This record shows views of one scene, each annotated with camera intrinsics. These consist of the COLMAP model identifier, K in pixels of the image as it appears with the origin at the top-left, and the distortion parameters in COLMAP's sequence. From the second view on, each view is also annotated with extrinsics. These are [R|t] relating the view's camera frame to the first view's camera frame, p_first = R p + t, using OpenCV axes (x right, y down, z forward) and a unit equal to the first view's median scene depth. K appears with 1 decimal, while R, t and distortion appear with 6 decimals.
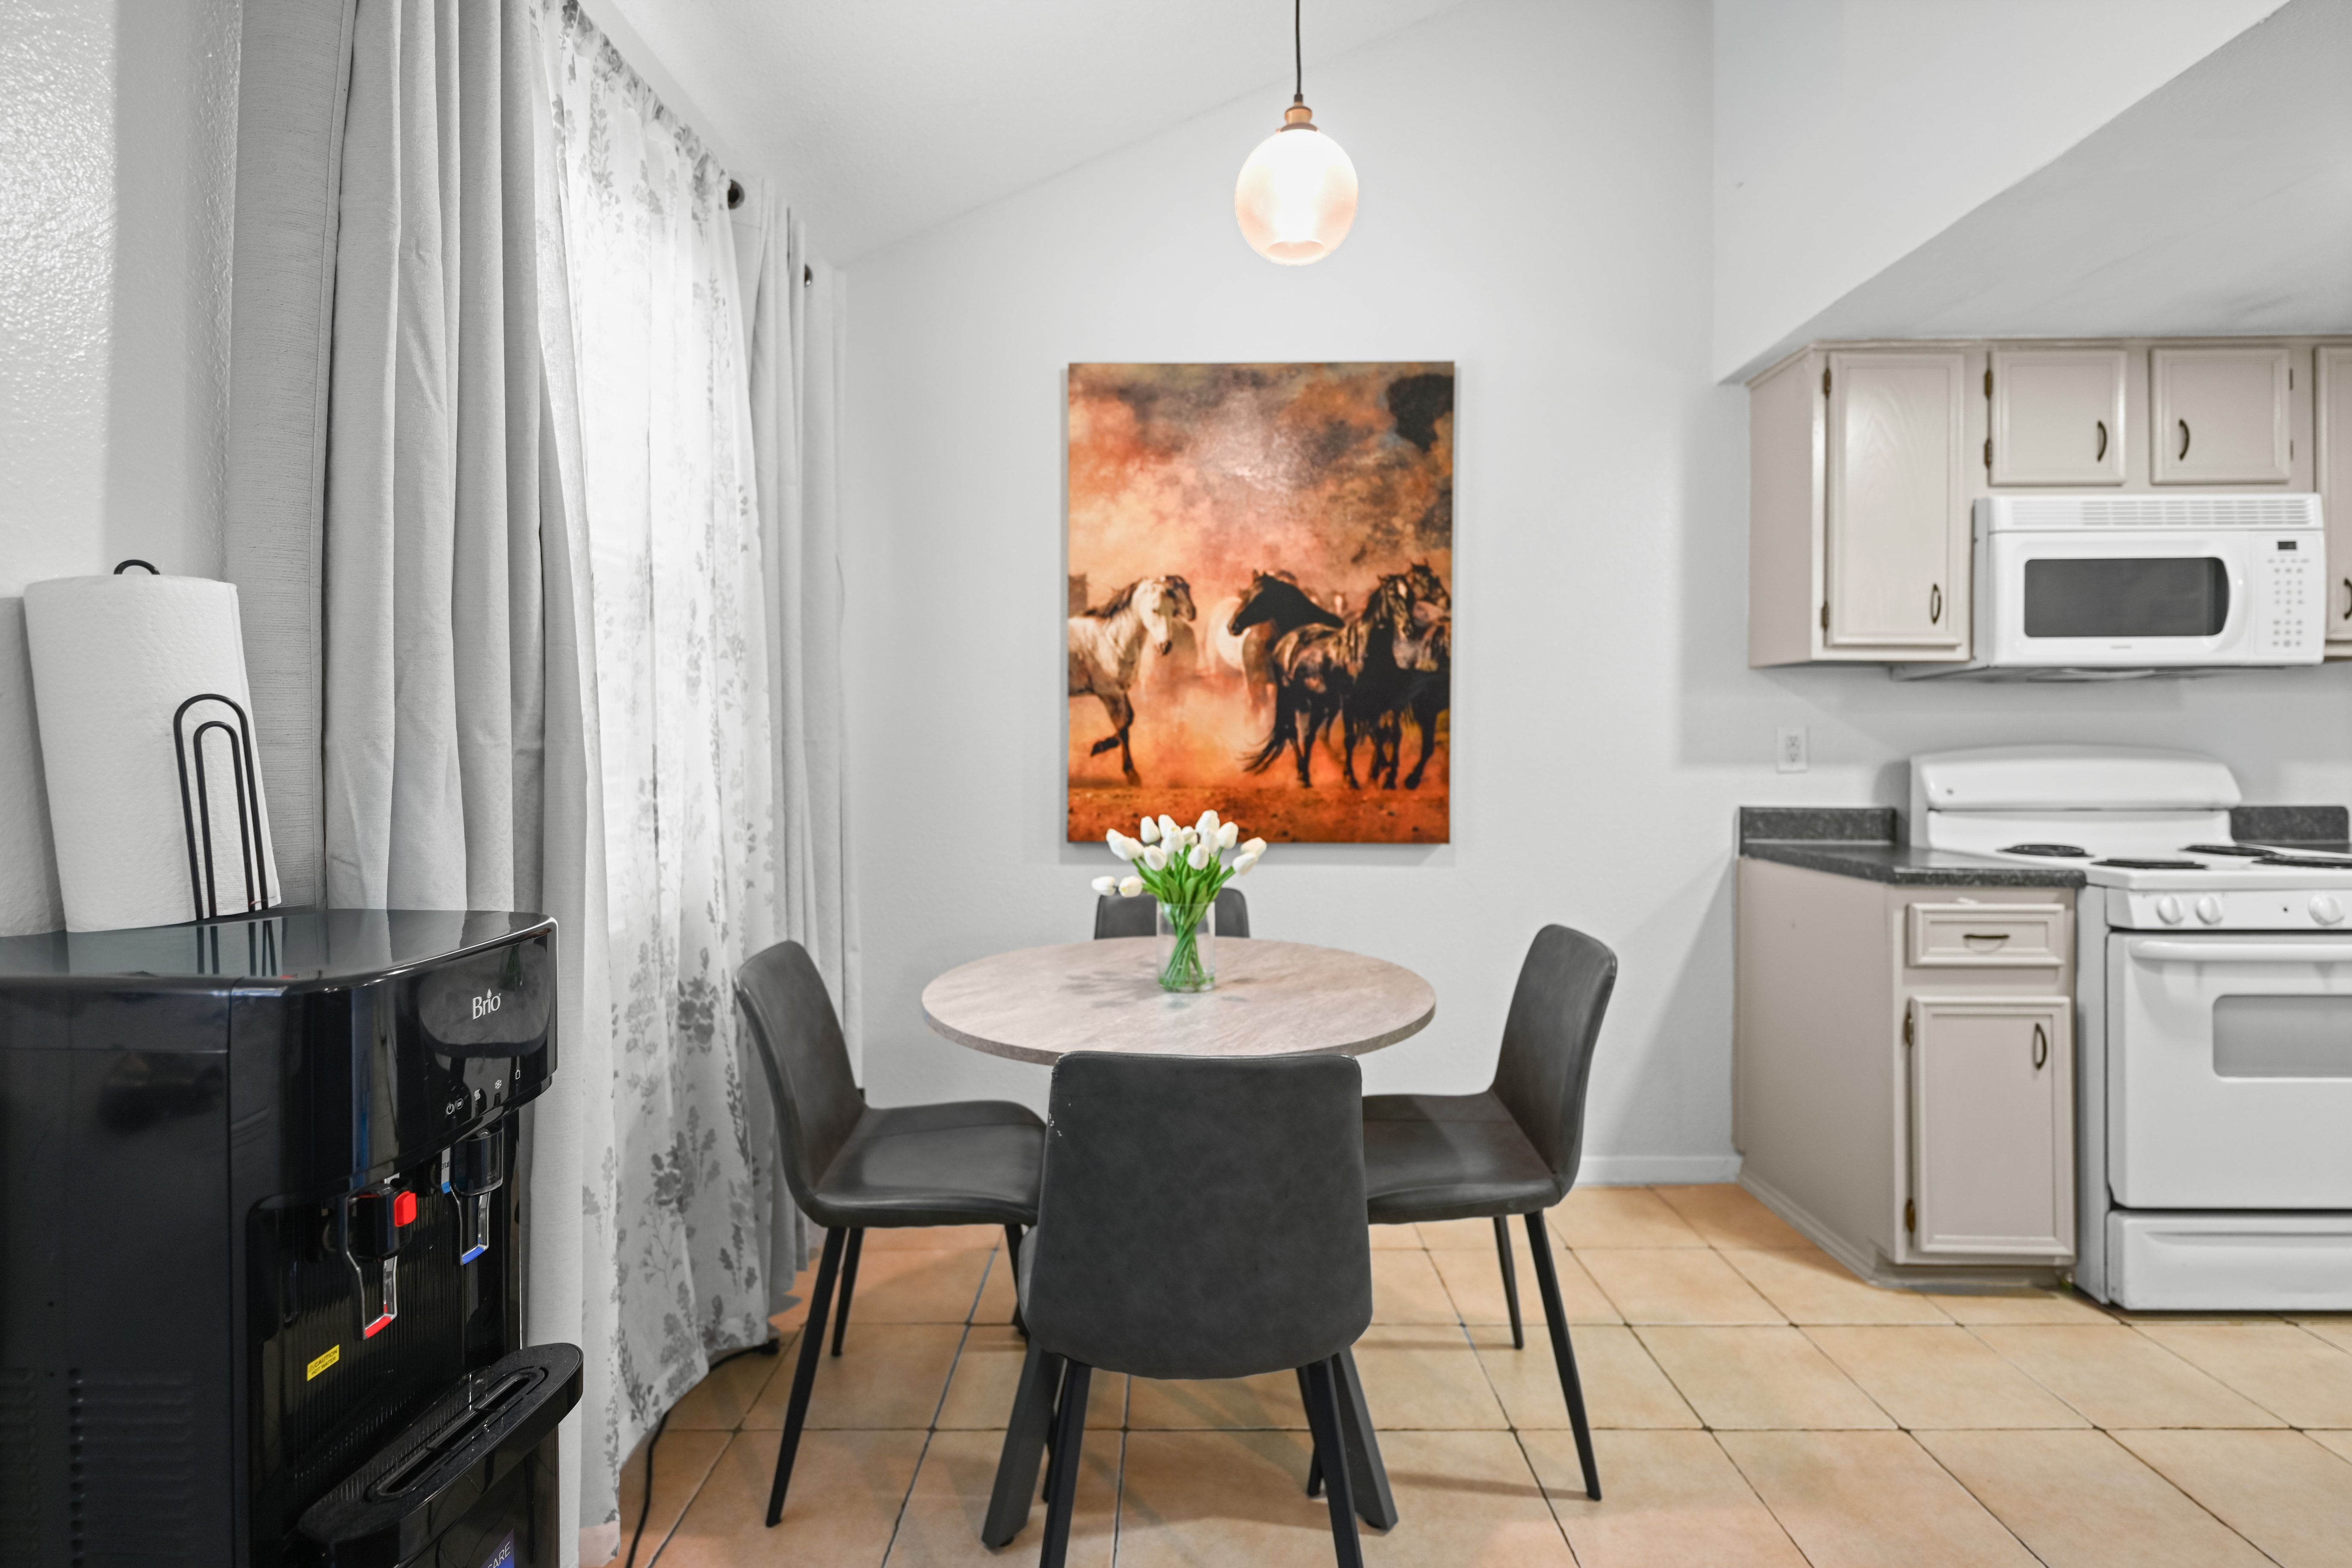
lens RADIAL K [[1134.2, 0, 1163.6], [0, 1134.2, 735.4], [0, 0, 1]] dist [-0.001183, 0.000329]
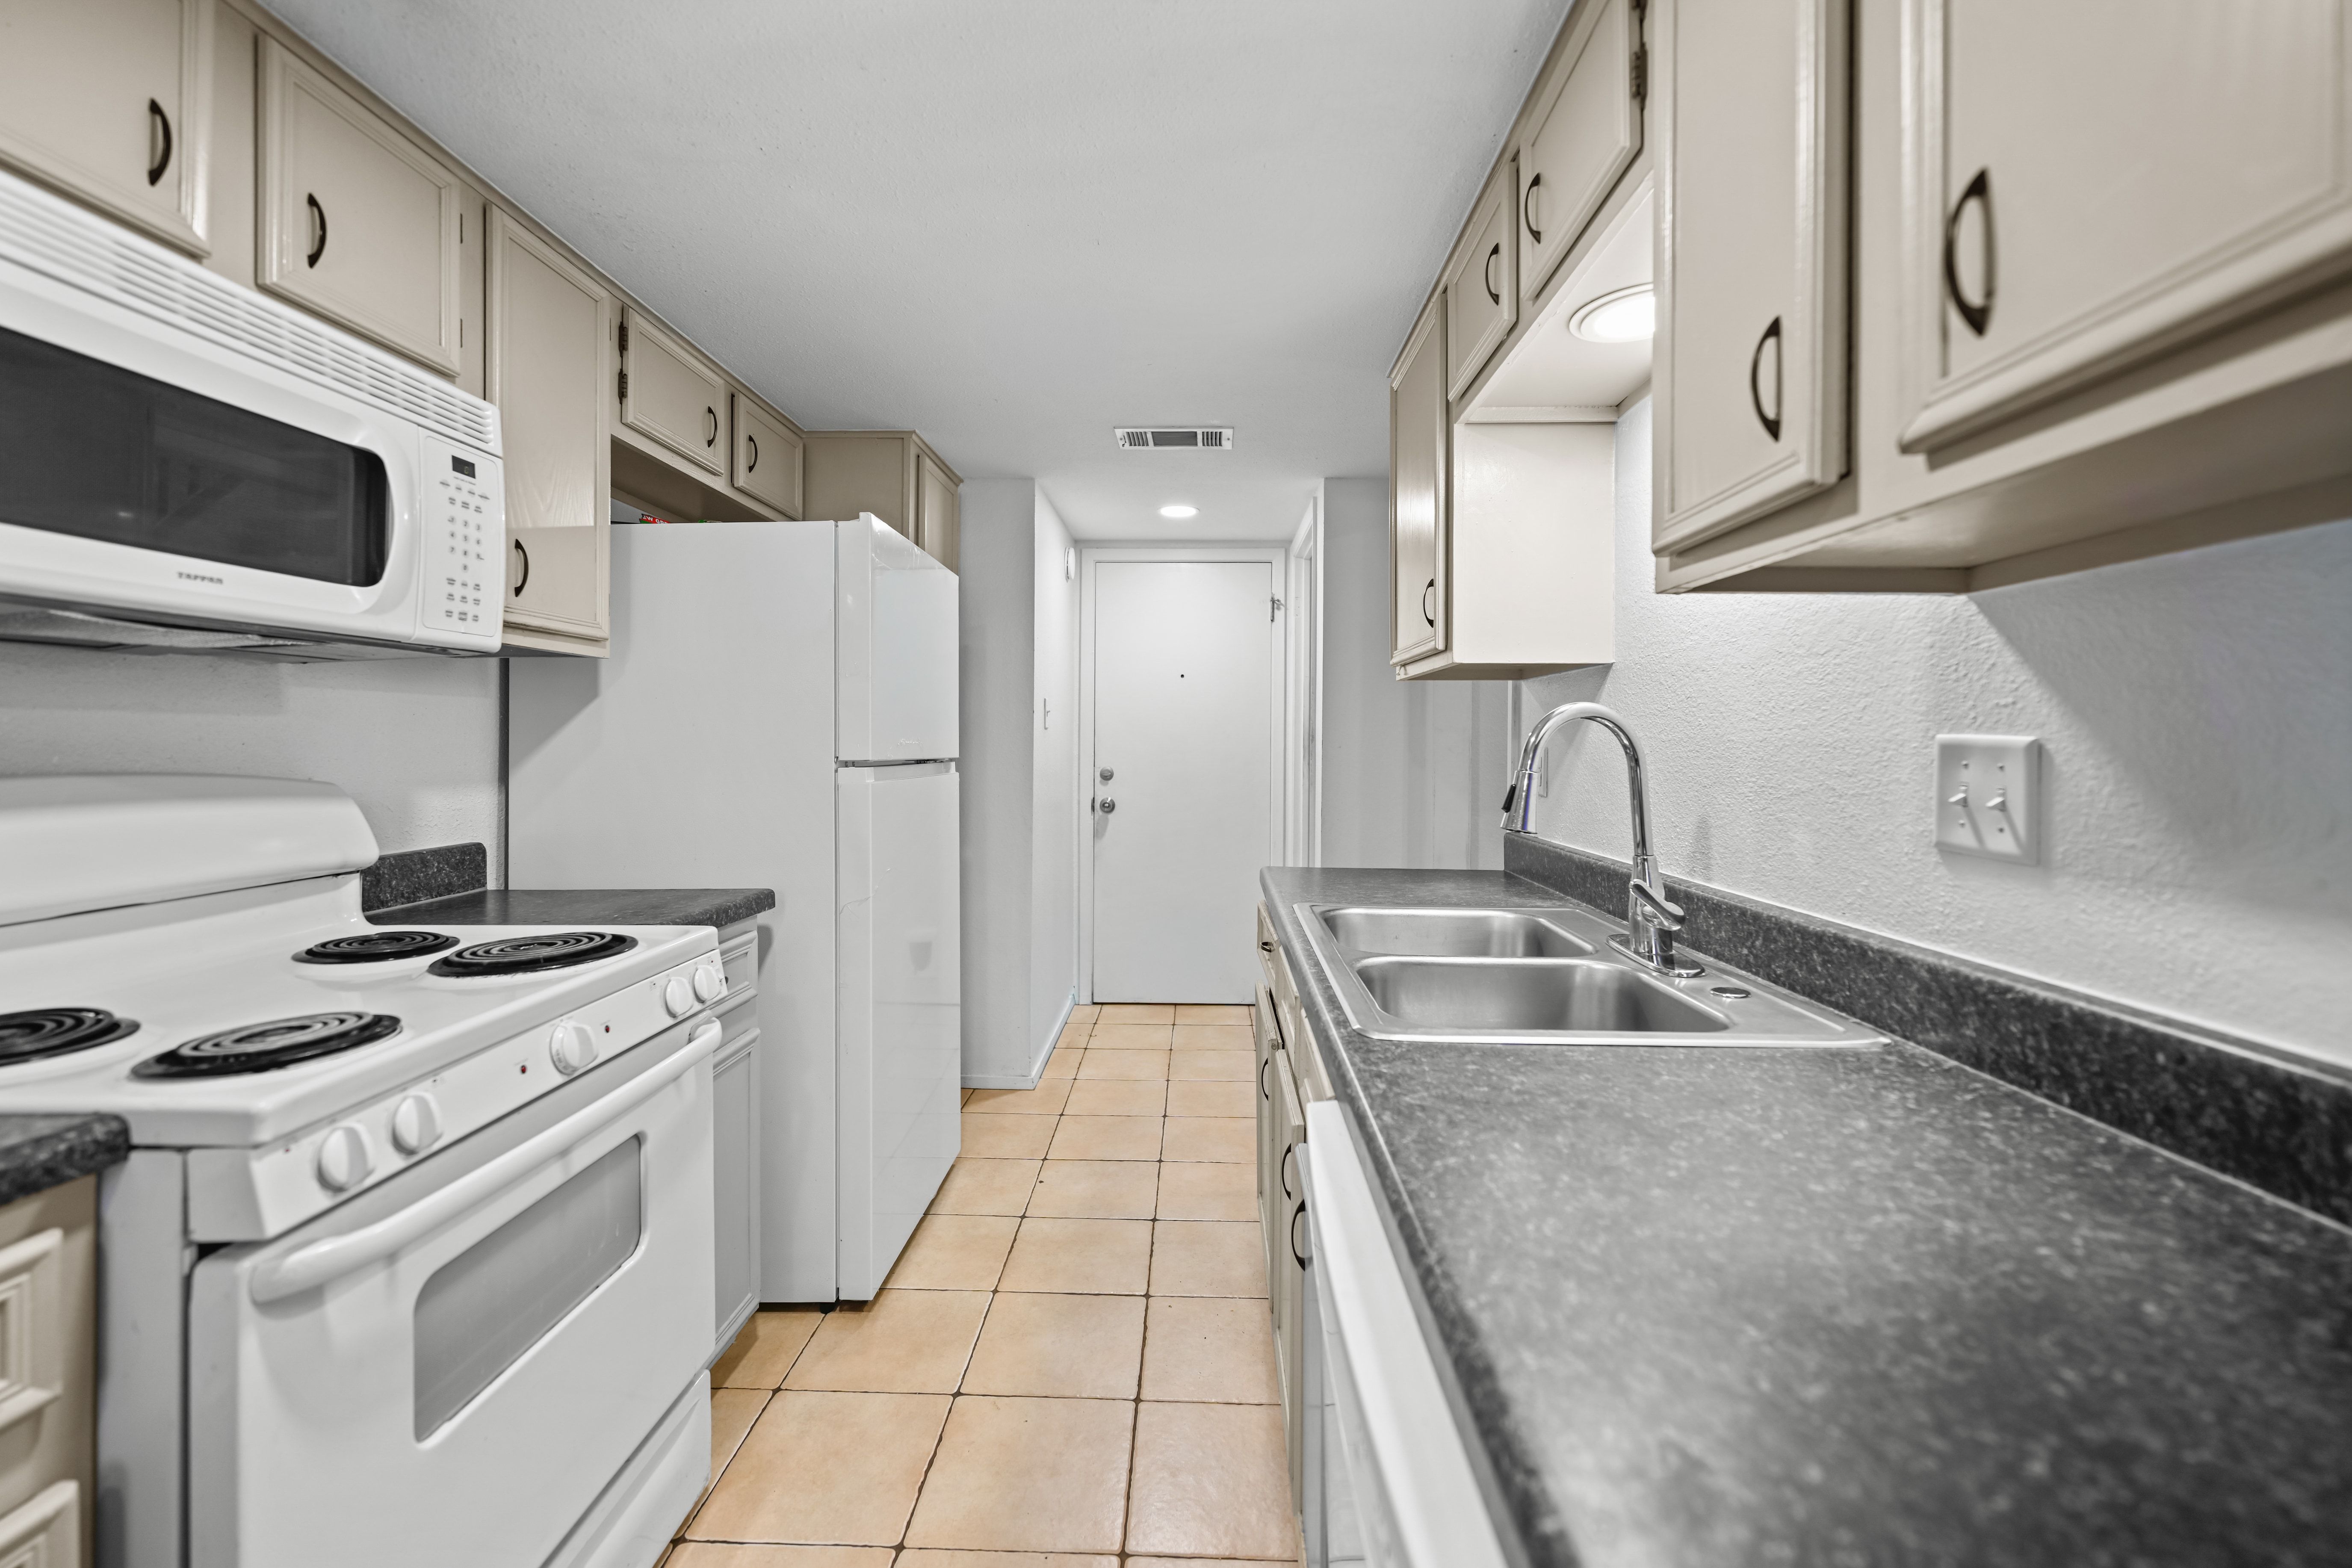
lens RADIAL K [[966.5, 0, 1174.7], [0, 966.5, 738.3], [0, 0, 1]] dist [-0.000262, 0.000302]
pose [[0.027582, 0.001365, 0.999619, 0.410215], [-0.009091, 0.999958, -0.001114, -0.012525], [-0.999578, -0.009056, 0.027593, 0.528699]]
